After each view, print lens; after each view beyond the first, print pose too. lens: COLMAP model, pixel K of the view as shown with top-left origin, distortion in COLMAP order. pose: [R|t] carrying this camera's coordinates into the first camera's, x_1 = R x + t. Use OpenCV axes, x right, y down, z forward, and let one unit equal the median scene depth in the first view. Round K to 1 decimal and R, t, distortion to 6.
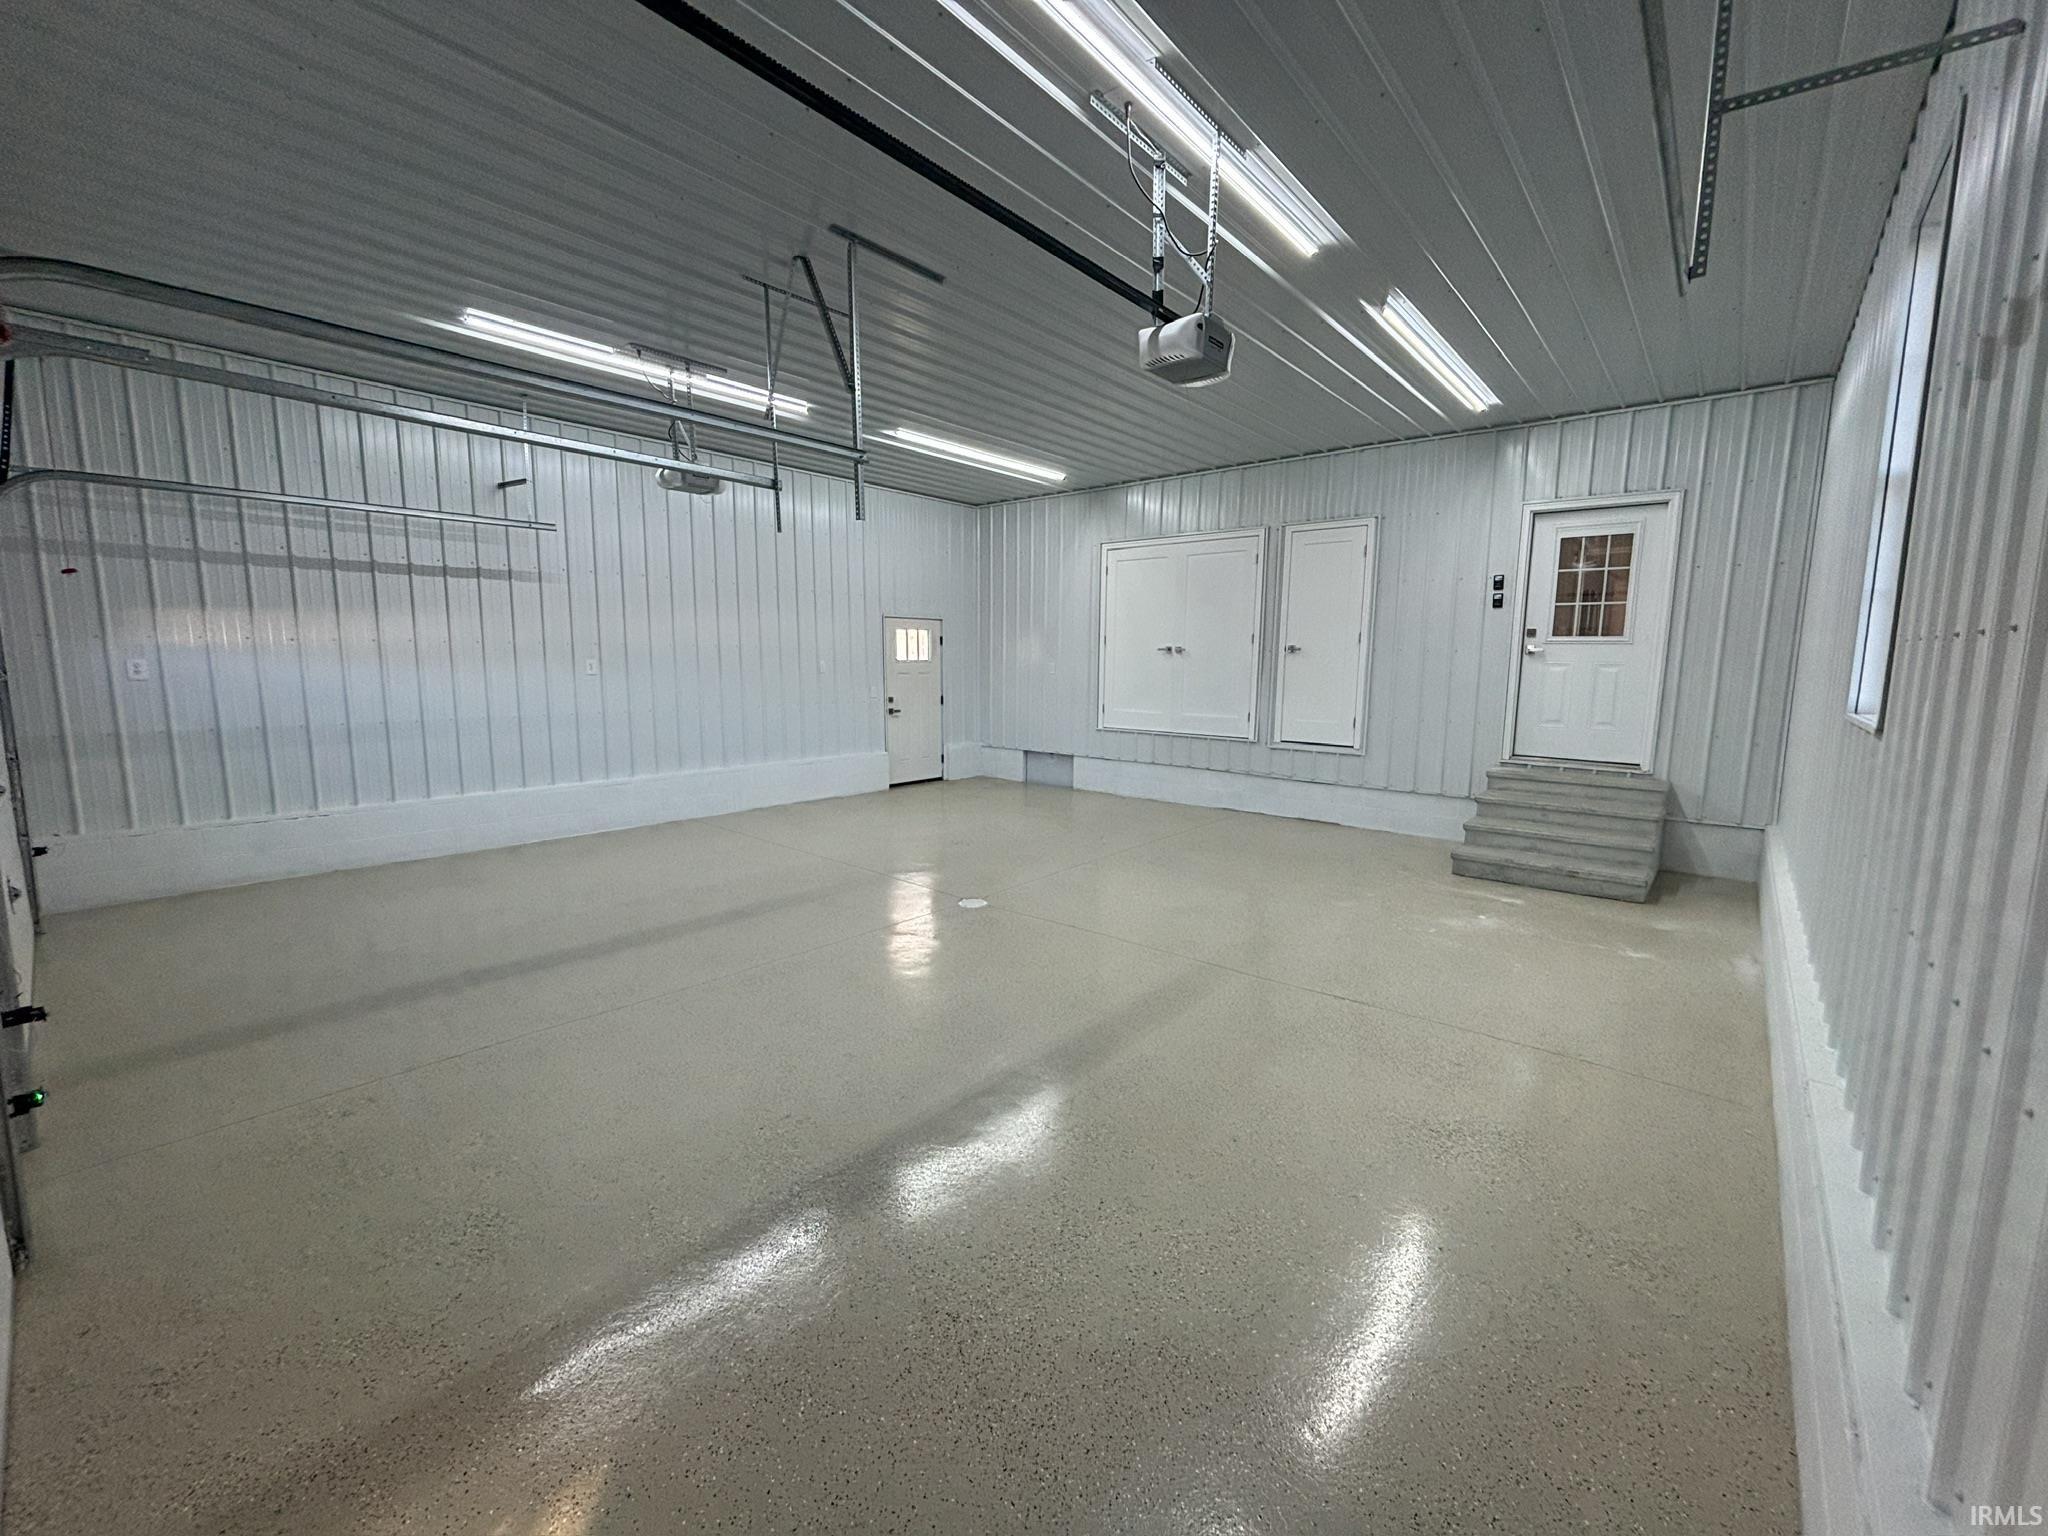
lens RADIAL K [[827.4, 0, 1018.3], [0, 827.4, 766.5], [0, 0, 1]] dist [-0.000914, 0.000018]
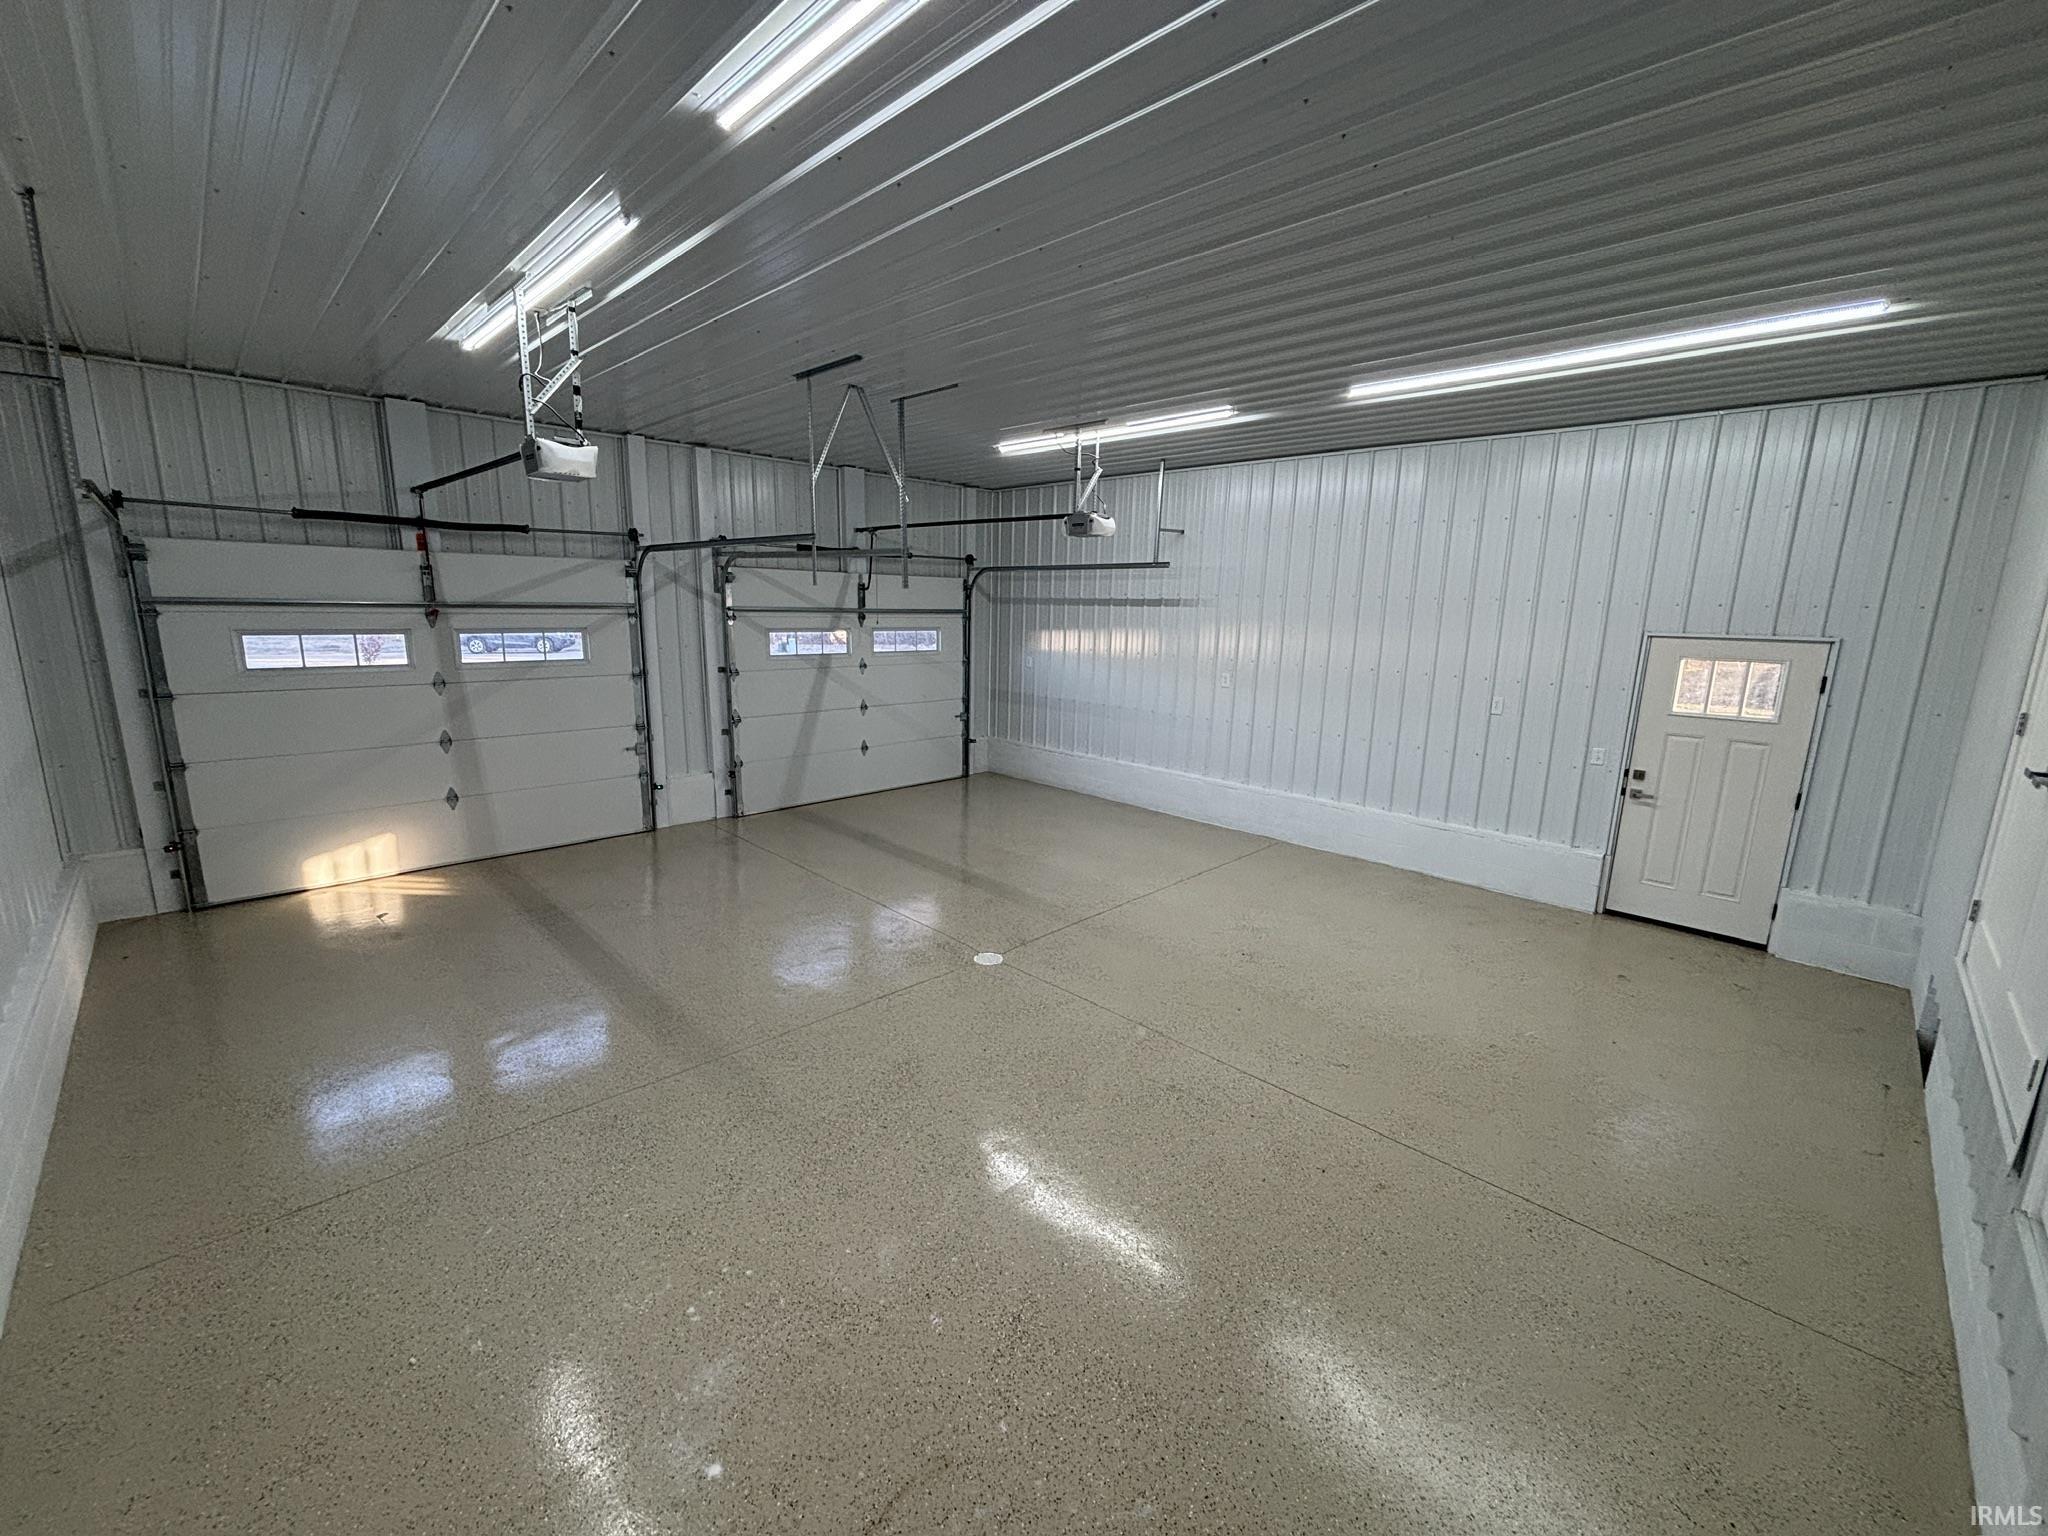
lens RADIAL K [[827.4, 0, 1018.3], [0, 827.4, 766.5], [0, 0, 1]] dist [-0.000914, 0.000018]
pose [[-0.076996, 0.183941, -0.979917, 0.496840], [-0.159101, 0.967974, 0.194200, -0.140641], [0.984255, 0.170859, -0.045265, 0.623116]]
